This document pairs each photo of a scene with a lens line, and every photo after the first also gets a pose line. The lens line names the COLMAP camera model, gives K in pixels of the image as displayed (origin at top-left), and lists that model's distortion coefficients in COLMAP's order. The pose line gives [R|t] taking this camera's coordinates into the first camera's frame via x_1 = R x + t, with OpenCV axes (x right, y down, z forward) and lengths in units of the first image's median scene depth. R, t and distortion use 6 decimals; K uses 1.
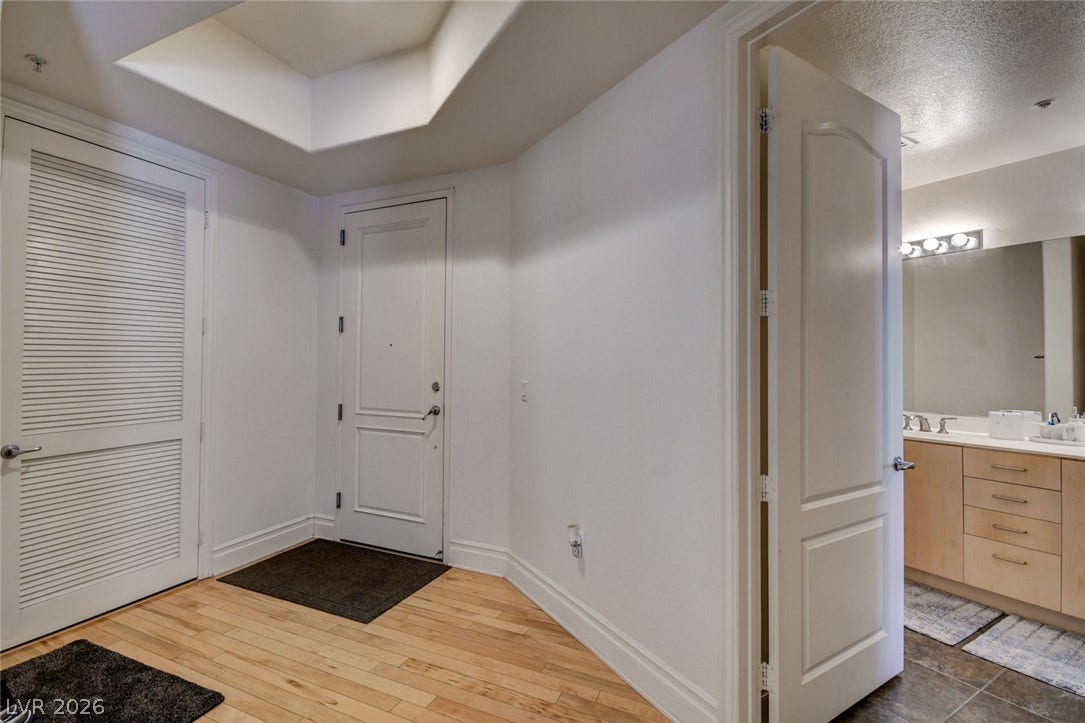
lens RADIAL K [[485.6, 0, 543.8], [0, 485.6, 353.8], [0, 0, 1]] dist [0.002449, -0.003117]
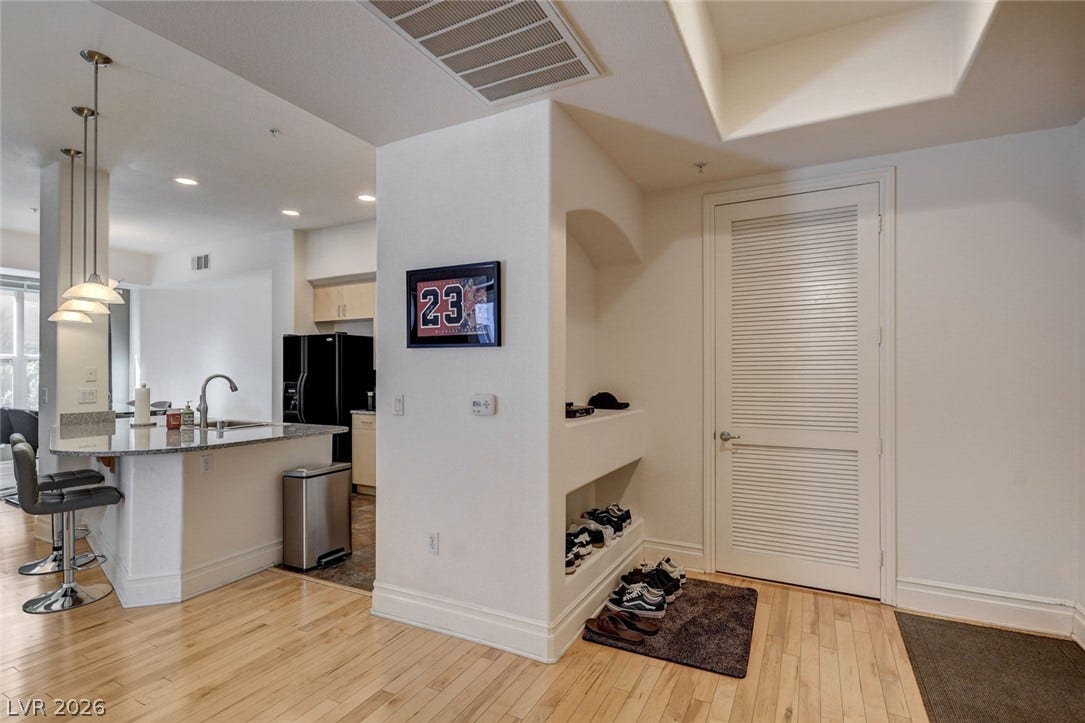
lens RADIAL K [[523.7, 0, 540.1], [0, 523.7, 371.8], [0, 0, 1]] dist [-0.001758, -0.002450]
pose [[-0.054031, -0.008195, -0.998506, 0.401323], [0.011594, 0.999894, -0.008834, 0.015007], [0.998472, -0.012054, -0.053930, 0.442089]]
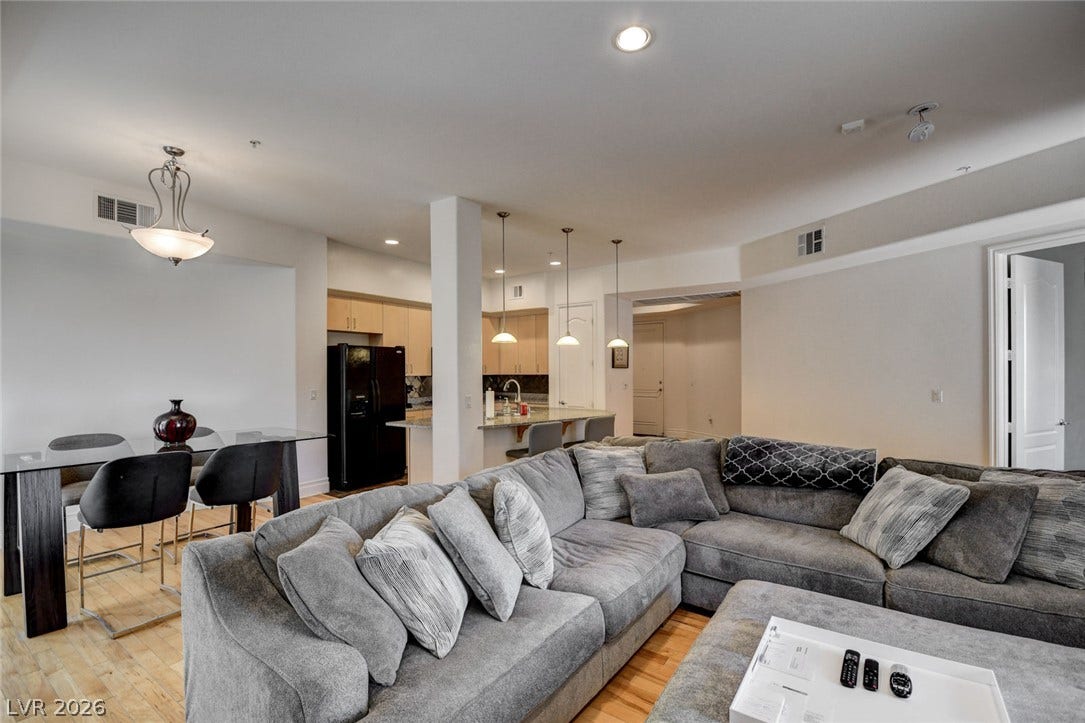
lens RADIAL K [[466.1, 0, 542.4], [0, 466.1, 372.0], [0, 0, 1]] dist [-0.001163, -0.000157]
pose [[0.985270, -0.013152, -0.170500, -0.582729], [0.015534, 0.999799, 0.012648, -0.063020], [0.170299, -0.015111, 0.985277, -2.696299]]
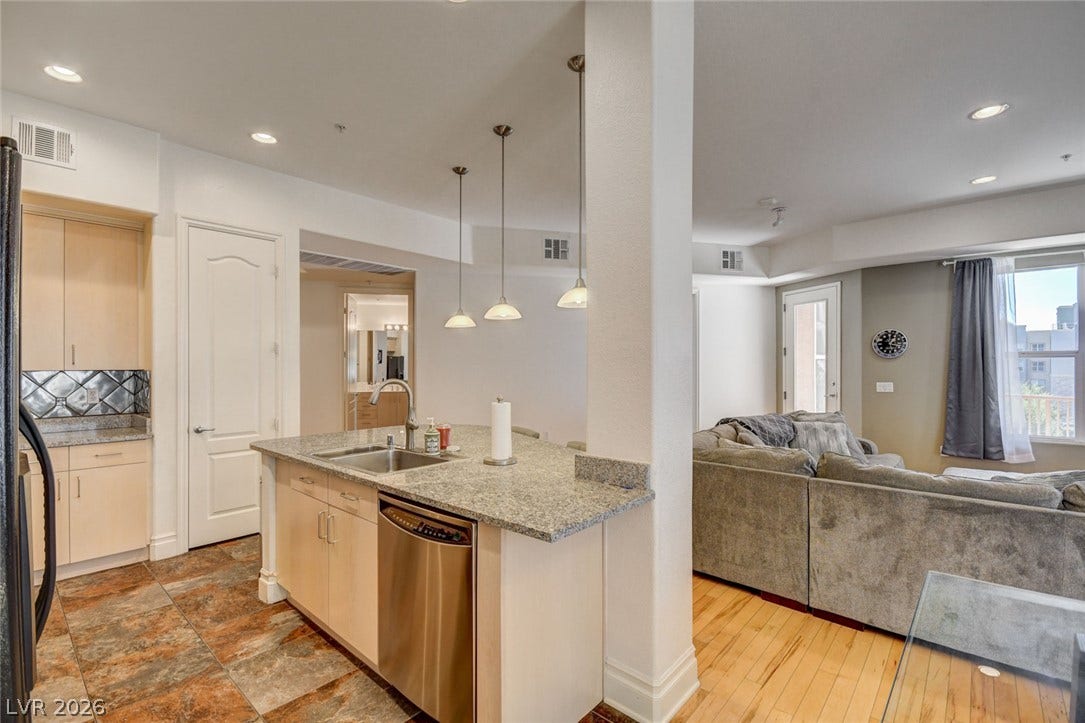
lens RADIAL K [[485.6, 0, 523.1], [0, 485.6, 360.8], [0, 0, 1]] dist [0.002449, -0.003117]
pose [[0.319459, 0.000977, 0.947600, -1.977605], [-0.004481, 0.999990, 0.000479, -0.041614], [-0.947590, -0.004399, 0.319460, -1.176345]]
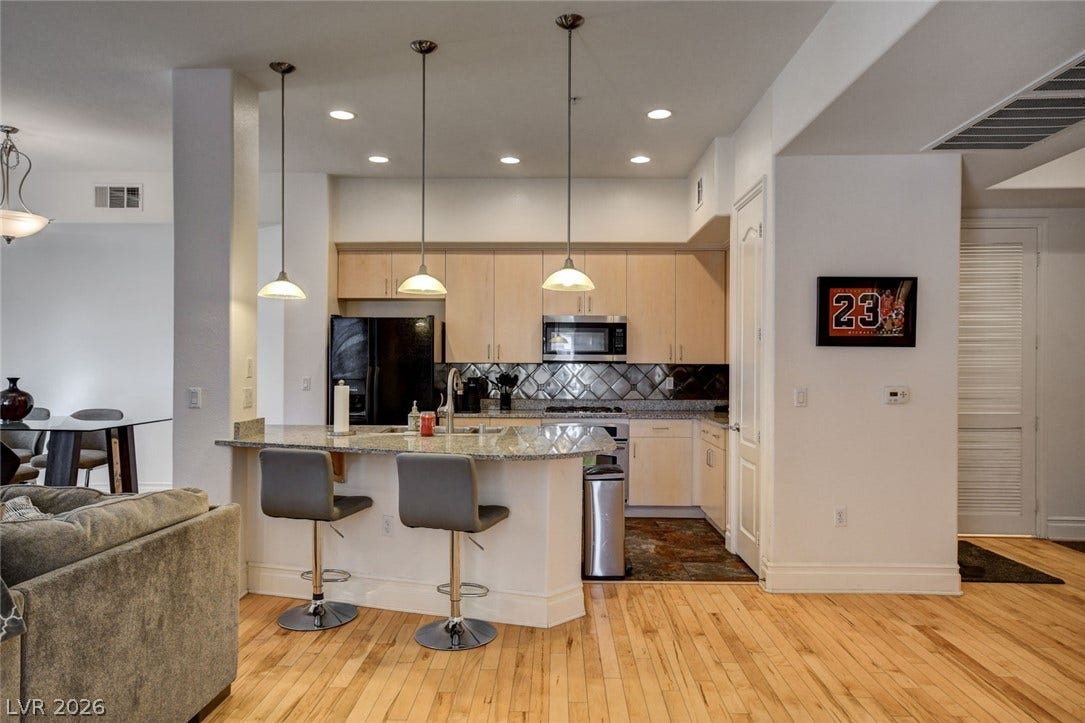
lens RADIAL K [[708.0, 0, 543.2], [0, 708.0, 364.7], [0, 0, 1]] dist [0.019345, 0.009995]
pose [[0.394276, -0.008559, -0.918952, 0.587440], [0.008820, 0.999946, -0.005529, 0.000926], [0.918950, -0.005925, 0.394330, -1.061530]]
